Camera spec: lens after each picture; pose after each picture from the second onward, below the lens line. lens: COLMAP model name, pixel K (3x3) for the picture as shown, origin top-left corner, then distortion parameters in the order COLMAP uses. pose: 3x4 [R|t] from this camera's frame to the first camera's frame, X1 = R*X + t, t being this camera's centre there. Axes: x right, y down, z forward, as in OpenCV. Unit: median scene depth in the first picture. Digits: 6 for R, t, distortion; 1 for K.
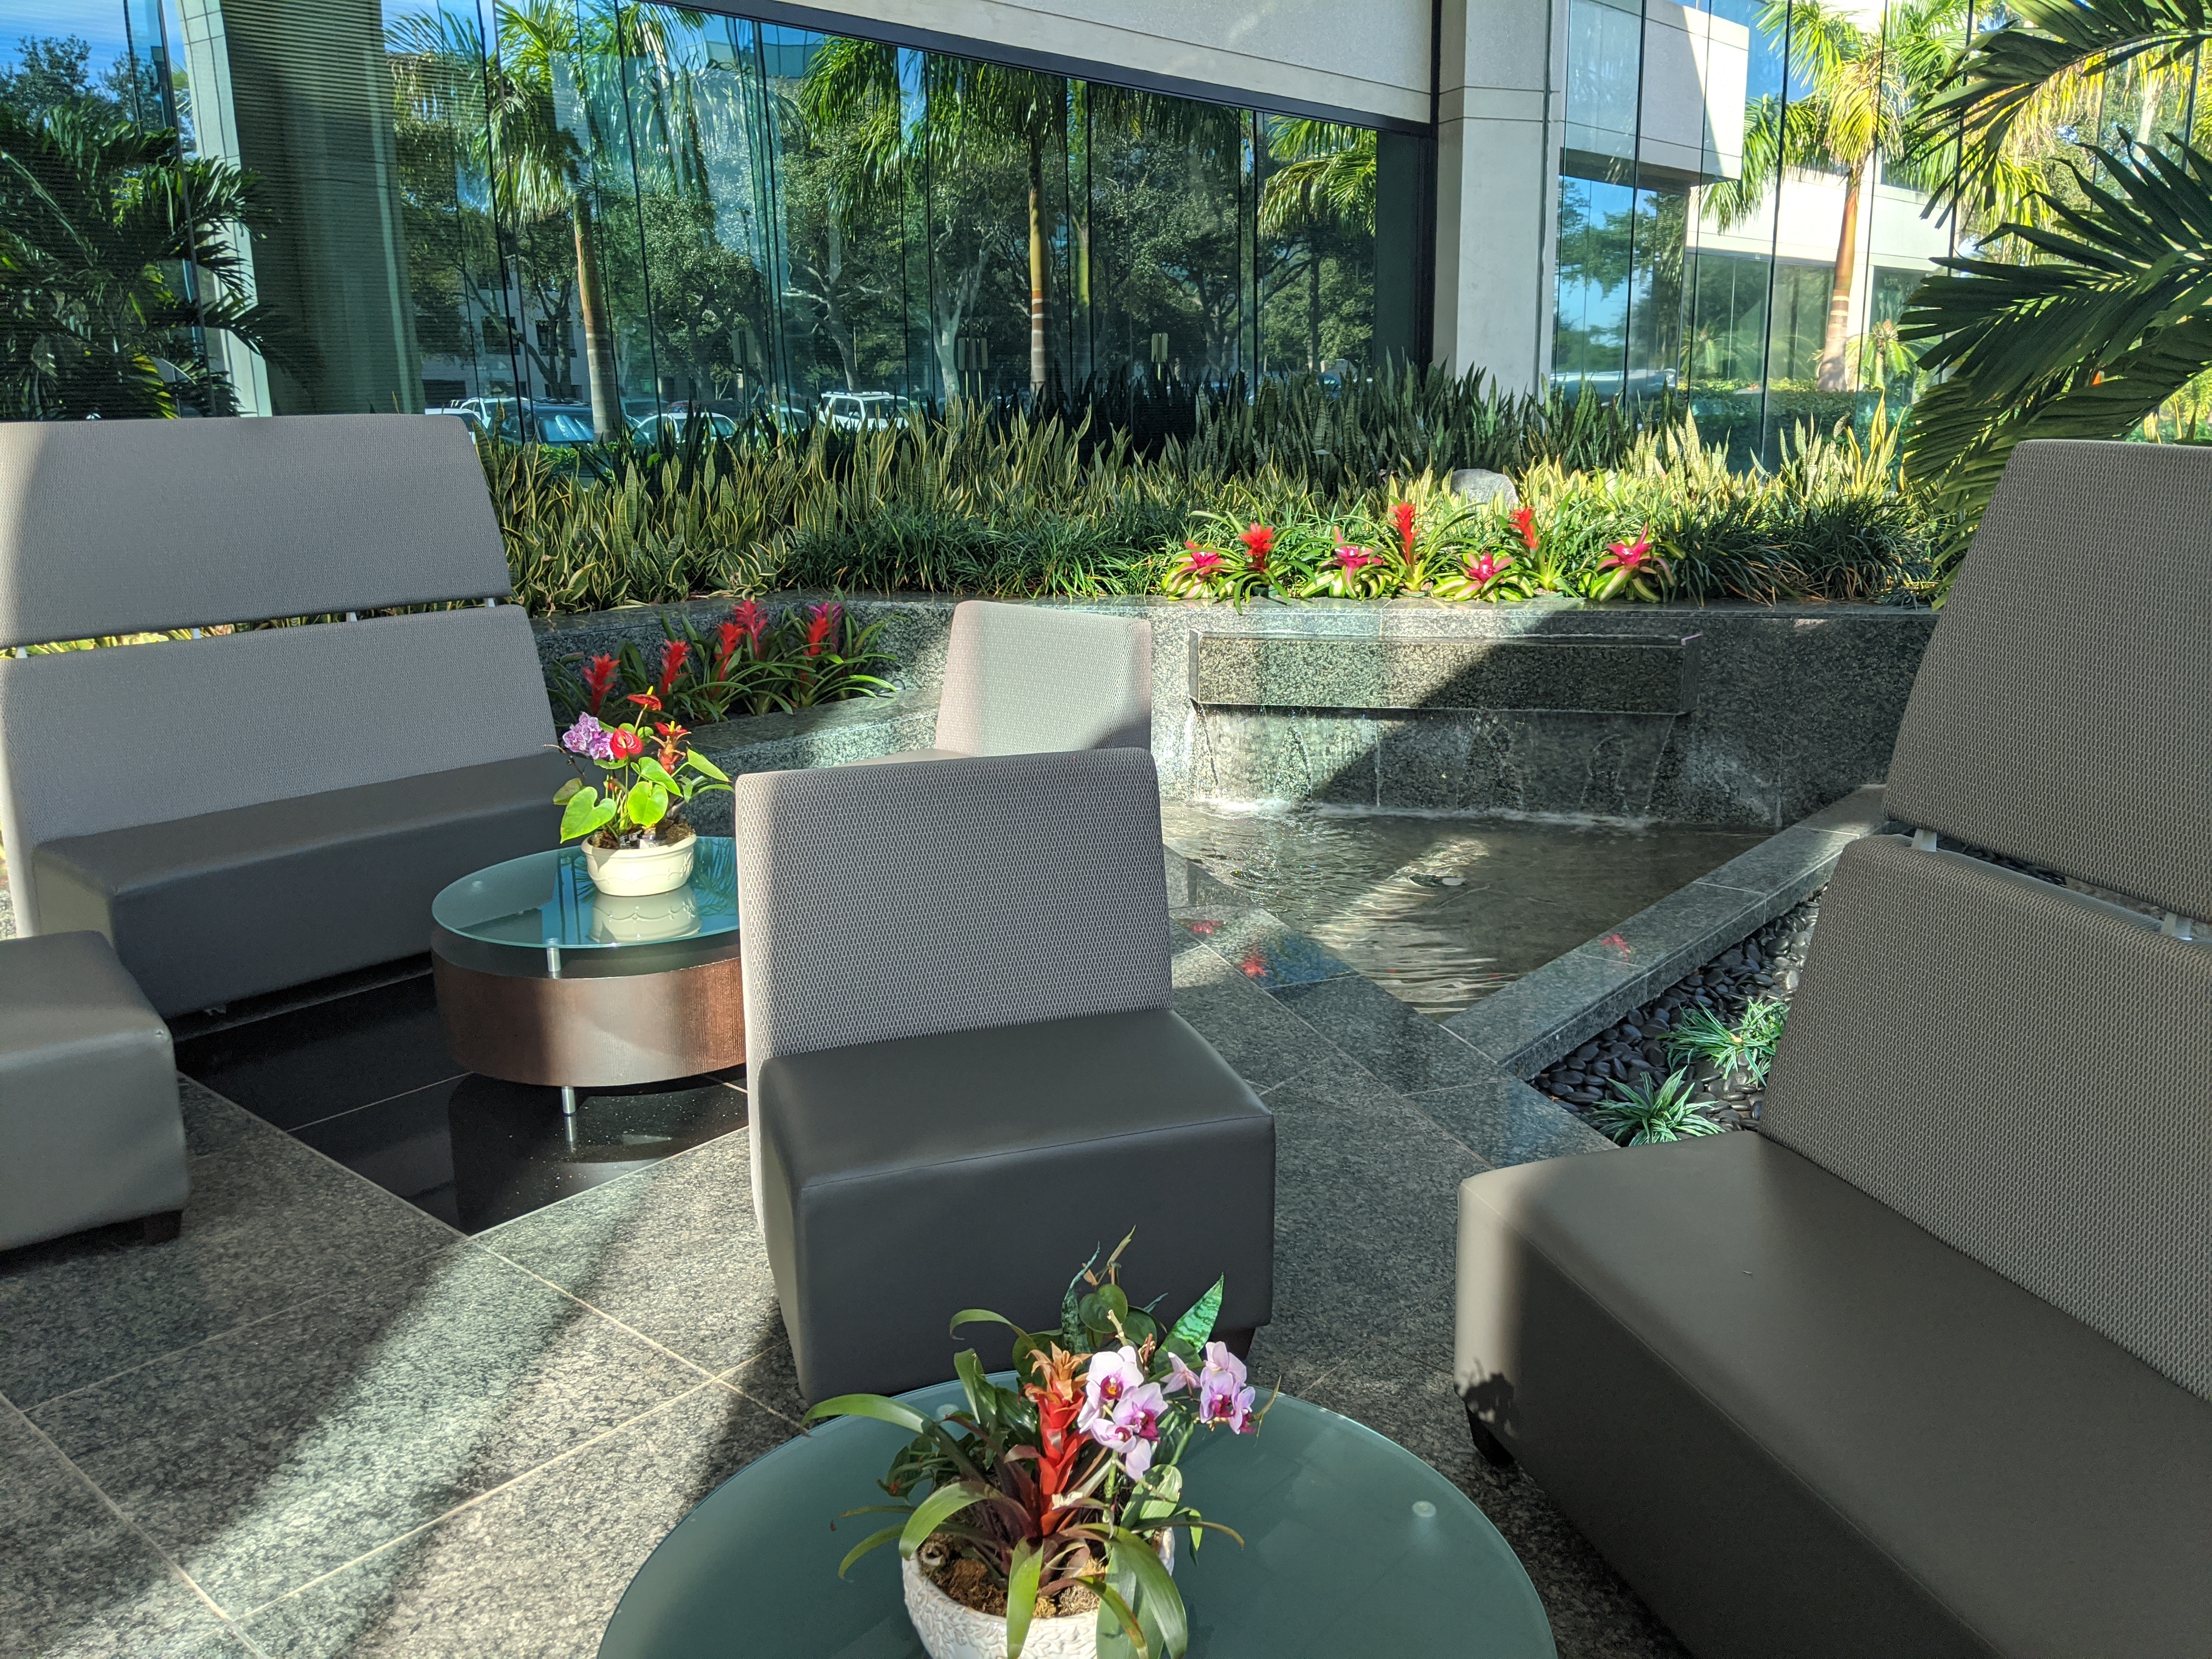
lens RADIAL K [[1849.8, 0, 1106.0], [0, 1849.8, 829.5], [0, 0, 1]] dist [-0.000157, -0.004599]
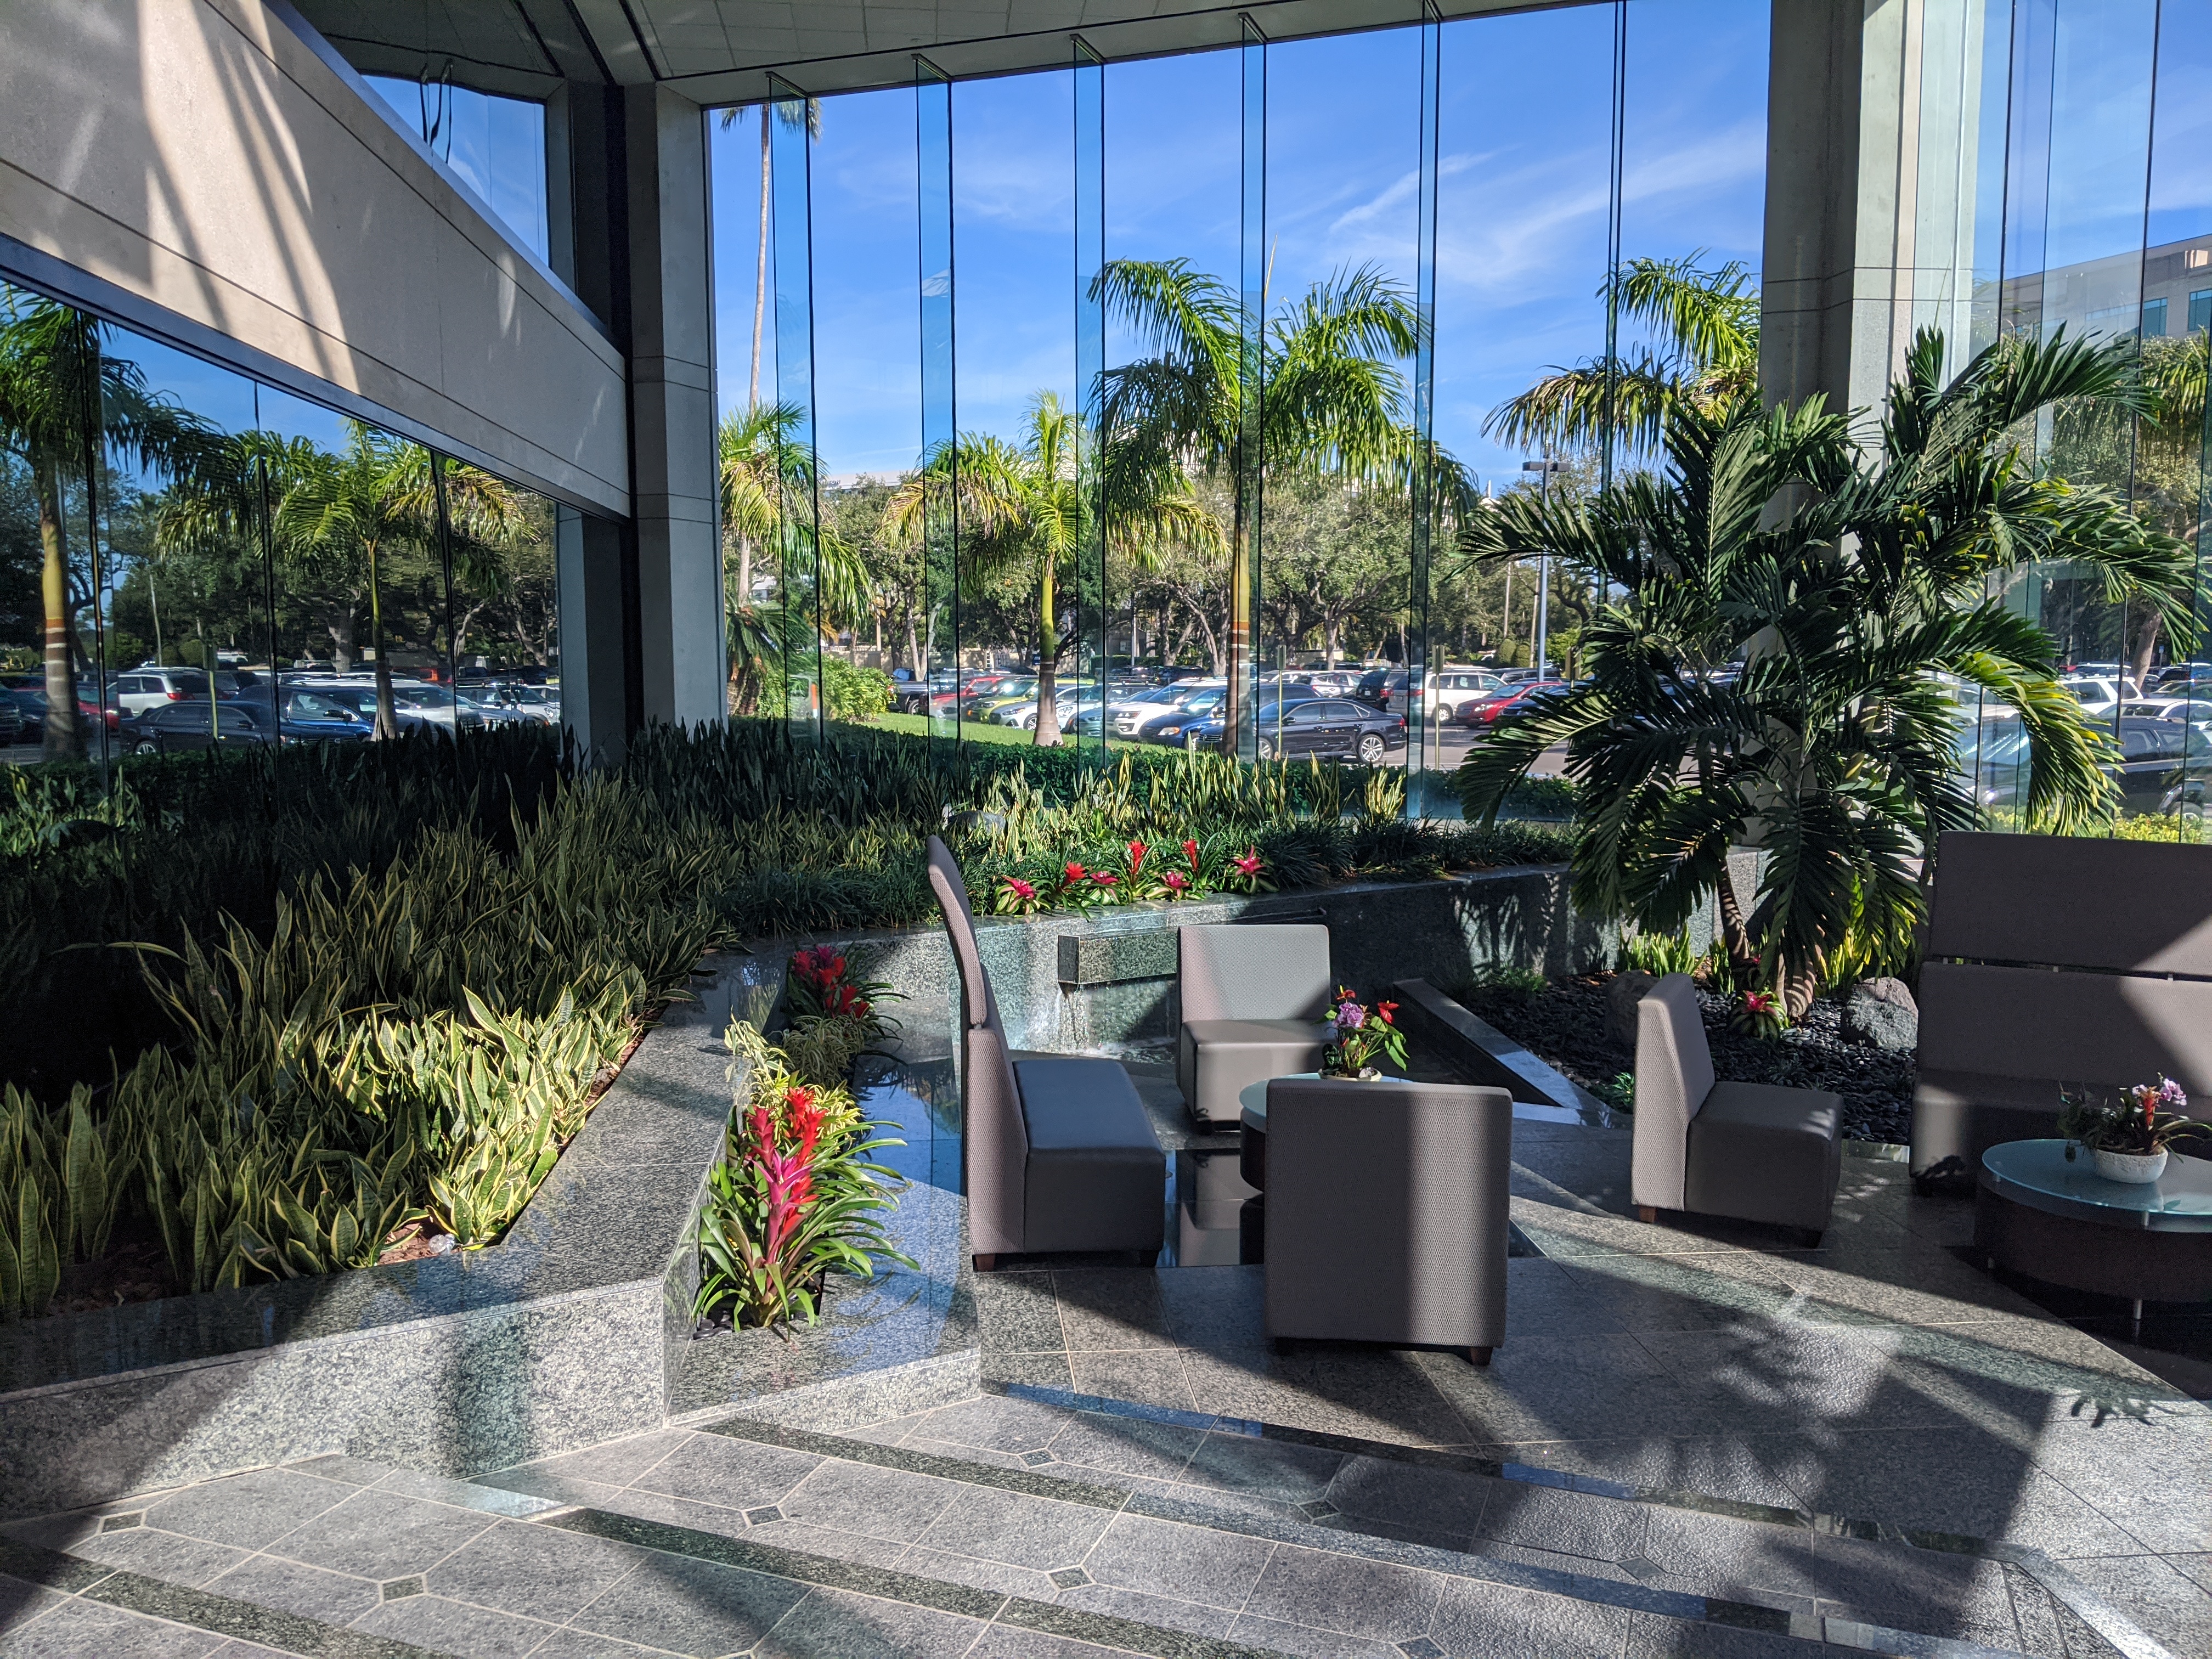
lens RADIAL K [[1849.8, 0, 1106.0], [0, 1849.8, 829.5], [0, 0, 1]] dist [-0.000157, -0.004599]
pose [[0.706348, -0.064428, 0.704926, -0.946011], [0.166428, 0.983049, -0.076916, -0.071272], [-0.688021, 0.171649, 0.705098, -0.075237]]
